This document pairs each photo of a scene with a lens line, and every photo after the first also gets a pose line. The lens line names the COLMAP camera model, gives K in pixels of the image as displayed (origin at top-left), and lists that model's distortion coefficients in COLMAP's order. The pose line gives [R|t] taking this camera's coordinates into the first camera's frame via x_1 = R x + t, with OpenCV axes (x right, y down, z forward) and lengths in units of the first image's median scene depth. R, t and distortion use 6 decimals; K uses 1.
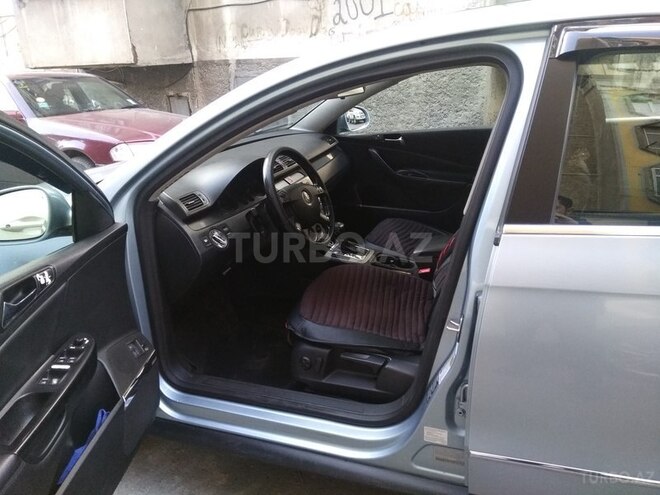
lens RADIAL K [[502.9, 0, 337.6], [0, 502.9, 251.0], [0, 0, 1]] dist [0.087073, -0.125631]
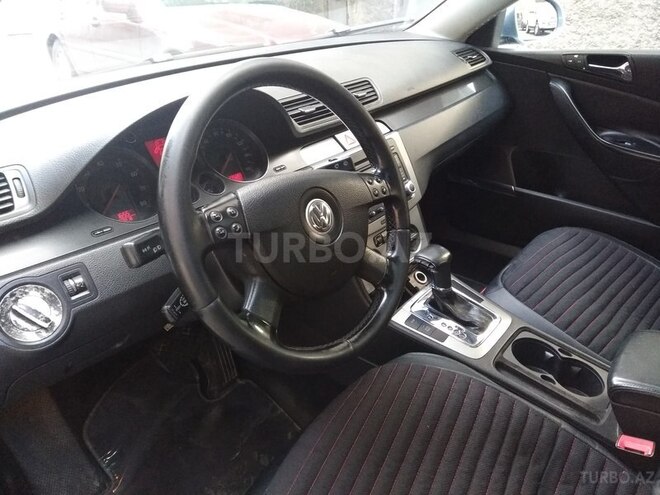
lens RADIAL K [[483.9, 0, 330.0], [0, 483.9, 247.5], [0, 0, 1]] dist [0.001884, -0.045432]
pose [[0.935732, 0.190856, -0.296612, 0.029916], [-0.141545, 0.973459, 0.179840, -0.095265], [0.323064, -0.126298, 0.937912, 0.451975]]
